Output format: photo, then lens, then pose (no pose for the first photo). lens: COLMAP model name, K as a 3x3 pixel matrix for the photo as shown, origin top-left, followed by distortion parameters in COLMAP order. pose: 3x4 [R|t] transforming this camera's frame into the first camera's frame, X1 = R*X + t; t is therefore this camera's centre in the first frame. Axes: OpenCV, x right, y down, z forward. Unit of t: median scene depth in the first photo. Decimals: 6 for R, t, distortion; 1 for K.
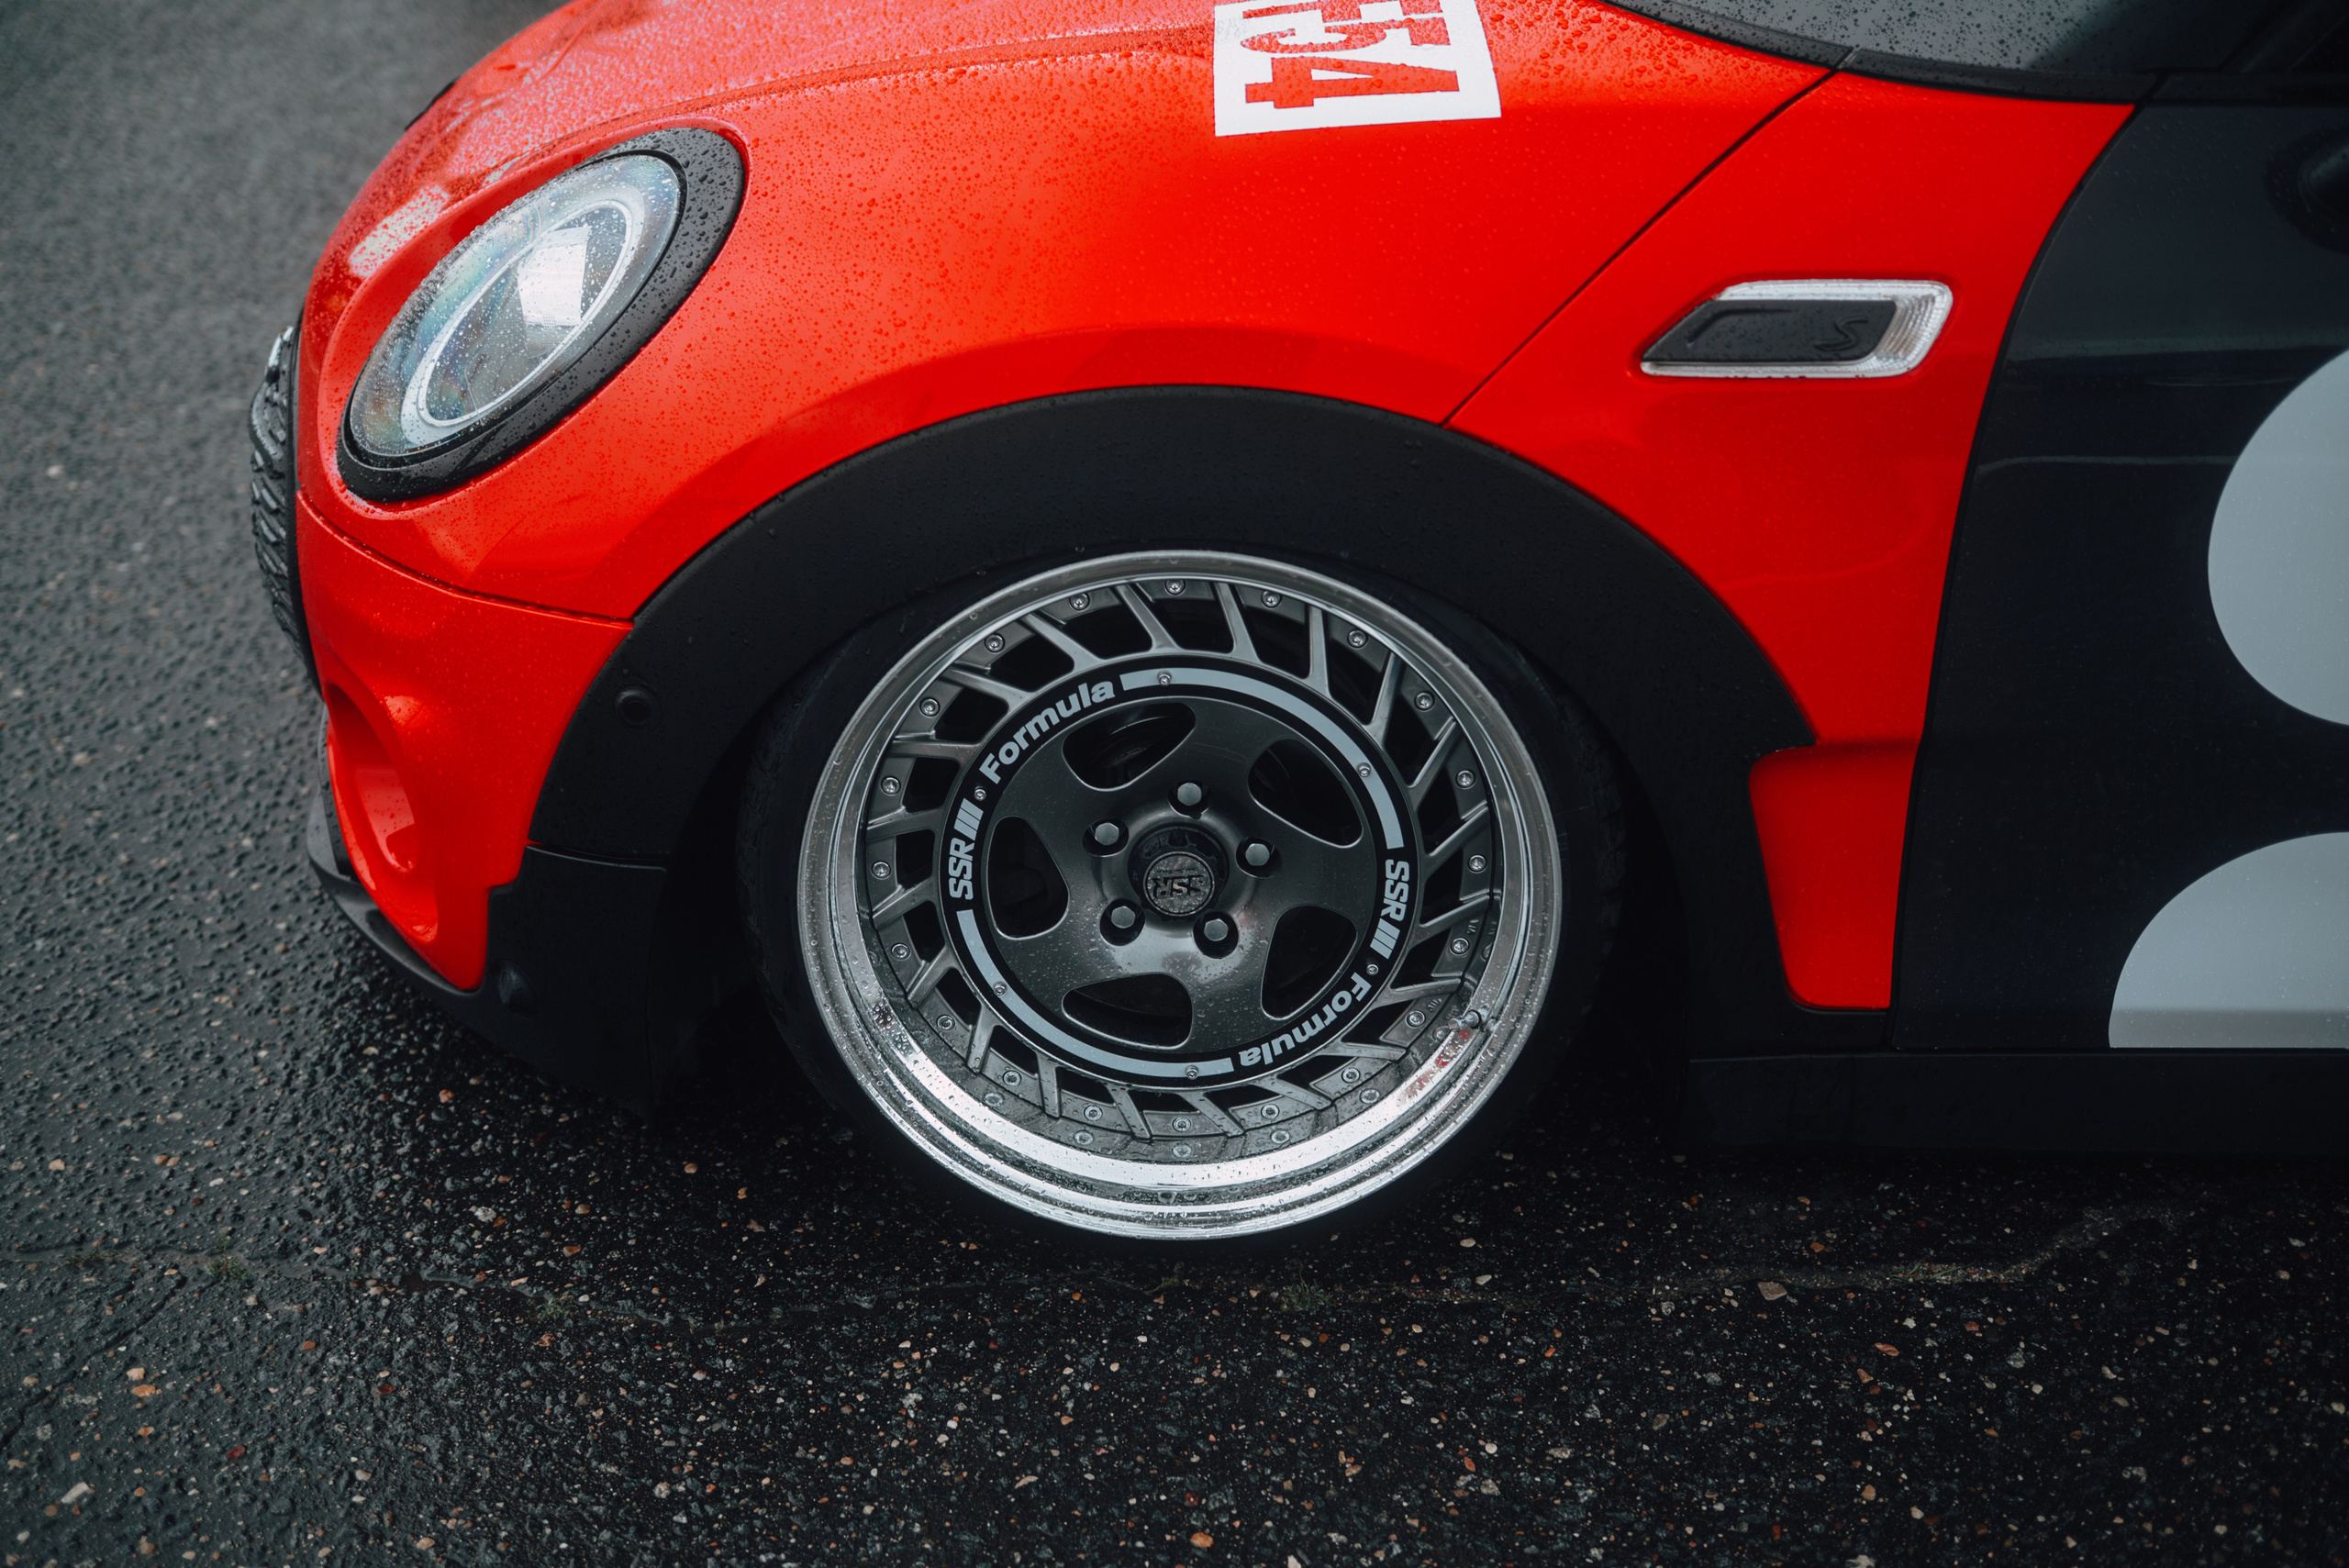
lens RADIAL K [[2828.6, 0, 1107.5], [0, 2828.6, 846.7], [0, 0, 1]] dist [-0.007321, 0.064645]
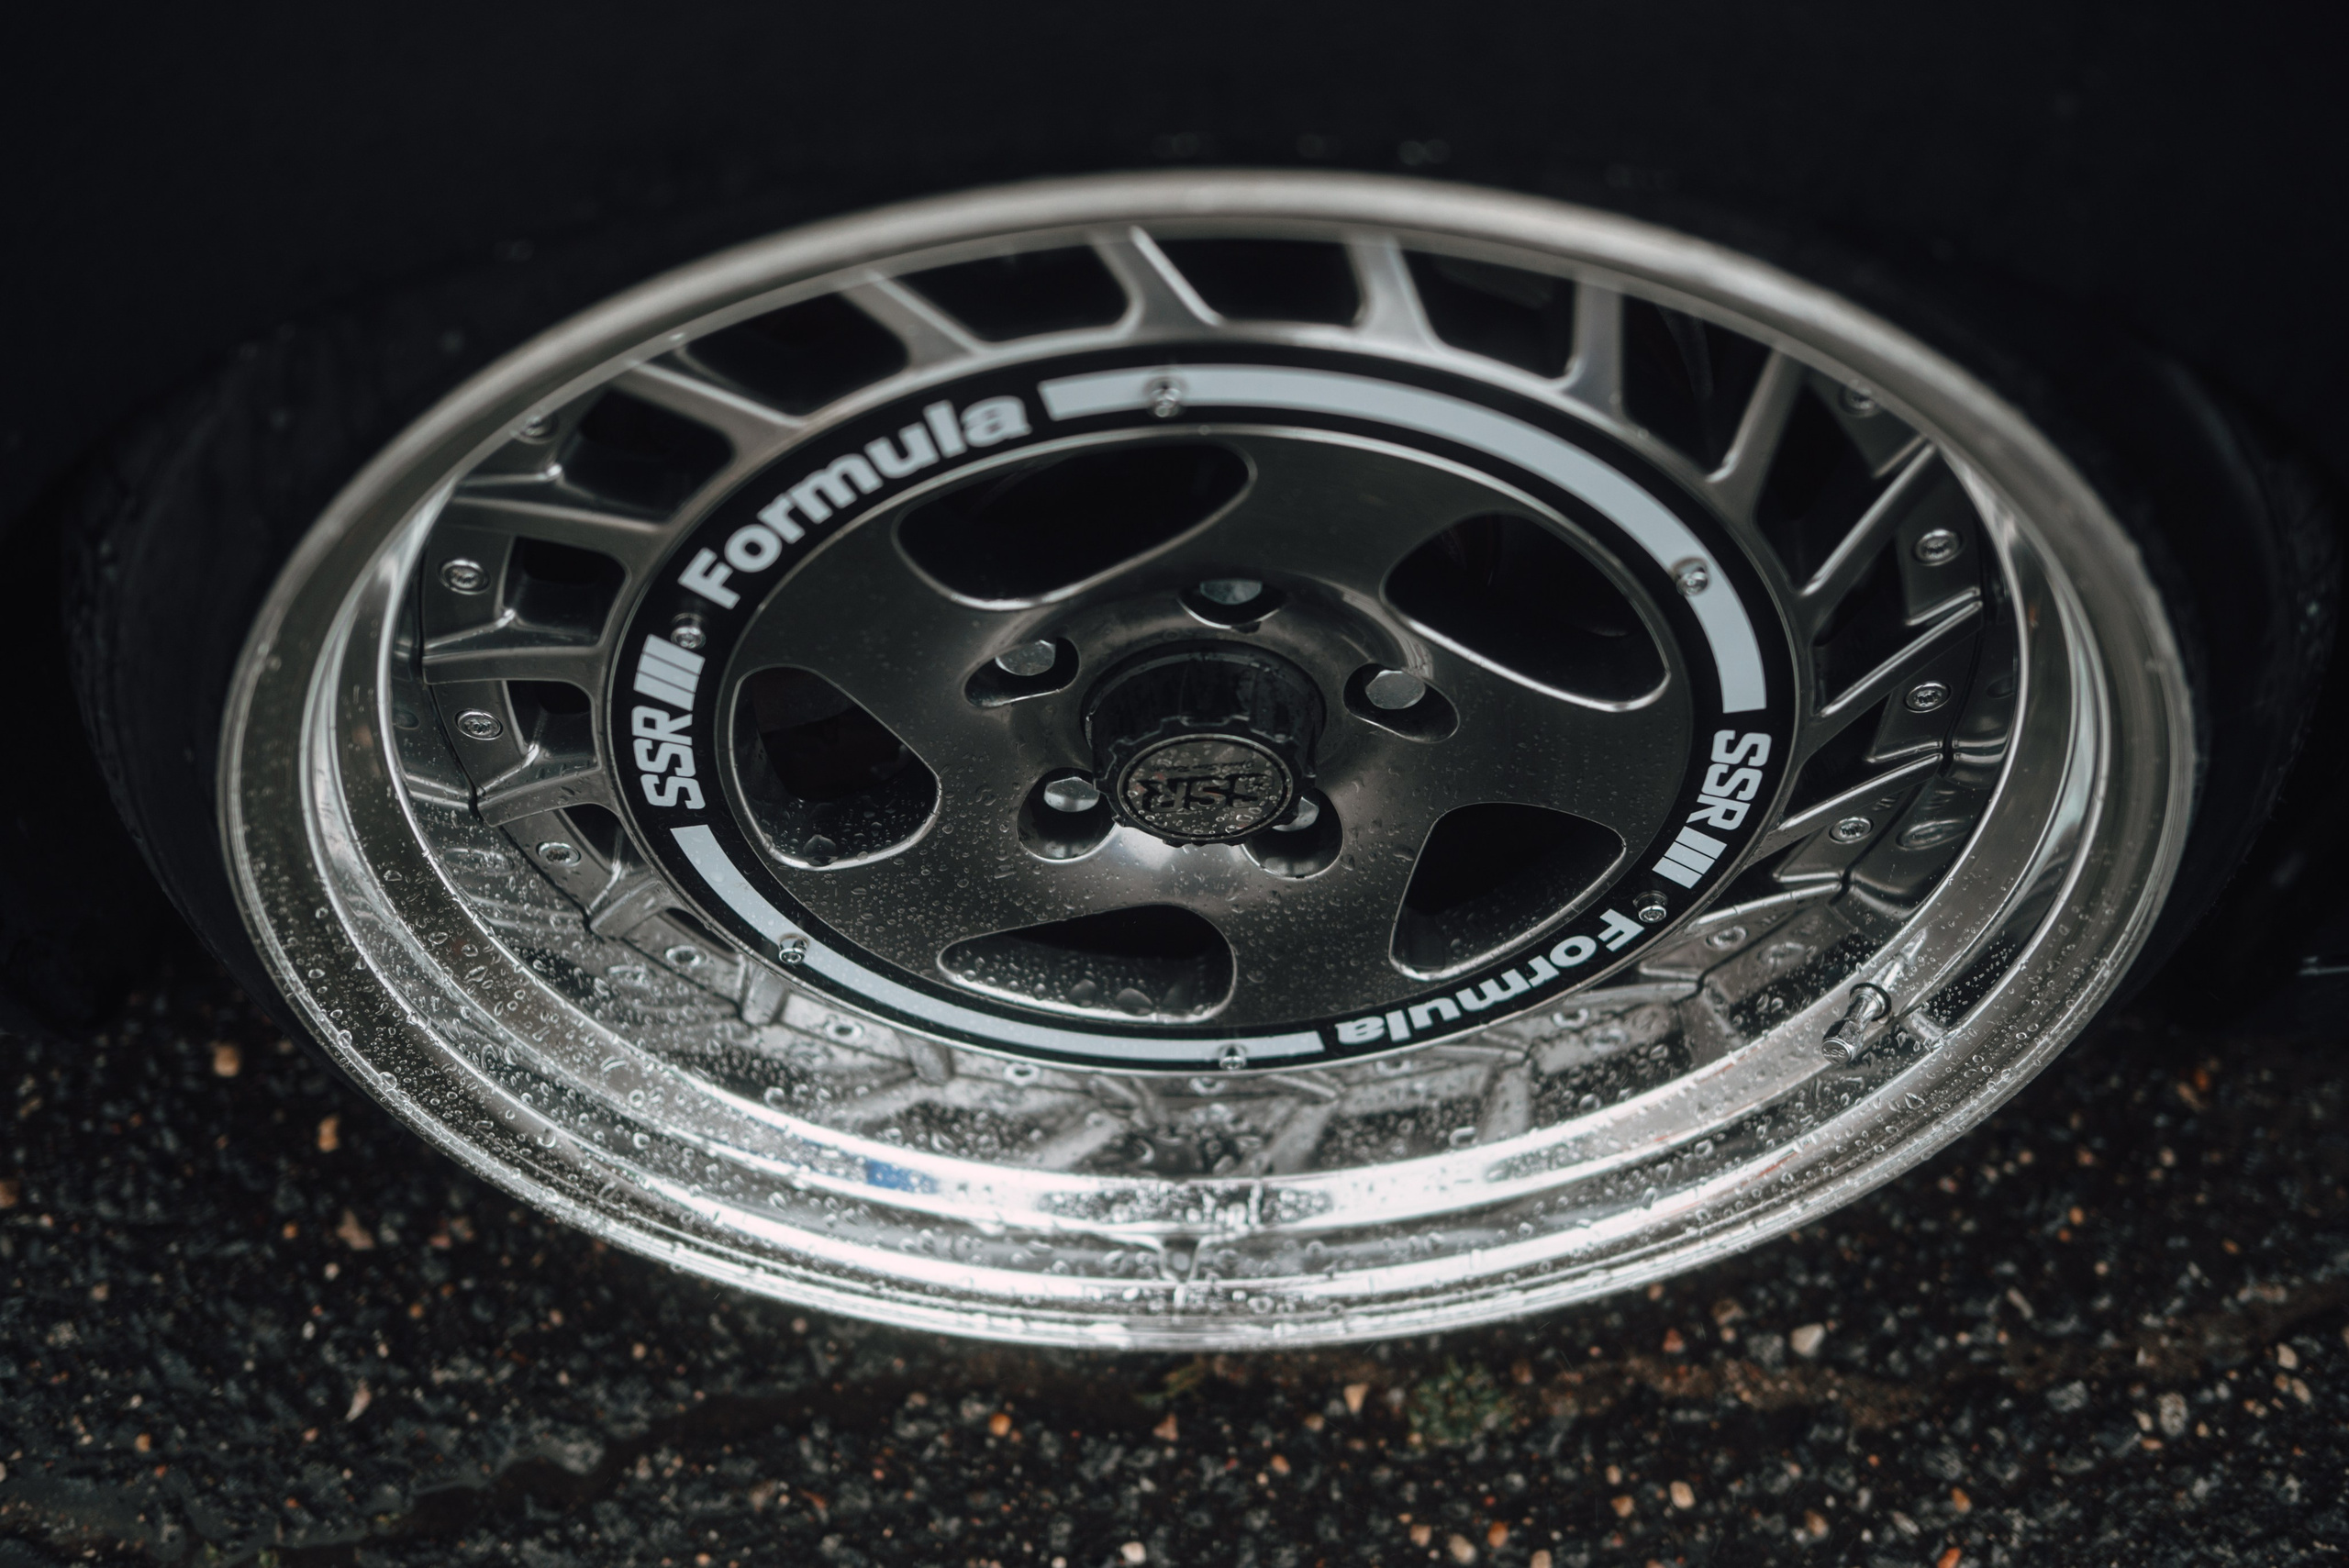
lens RADIAL K [[2751.9, 0, 1187.1], [0, 2751.9, 816.2], [0, 0, 1]] dist [-0.003220, 0.016511]
pose [[0.999335, -0.023822, 0.027591, 0.011539], [0.007953, 0.881162, 0.472748, -0.170270], [-0.035574, -0.472215, 0.880765, 0.646378]]
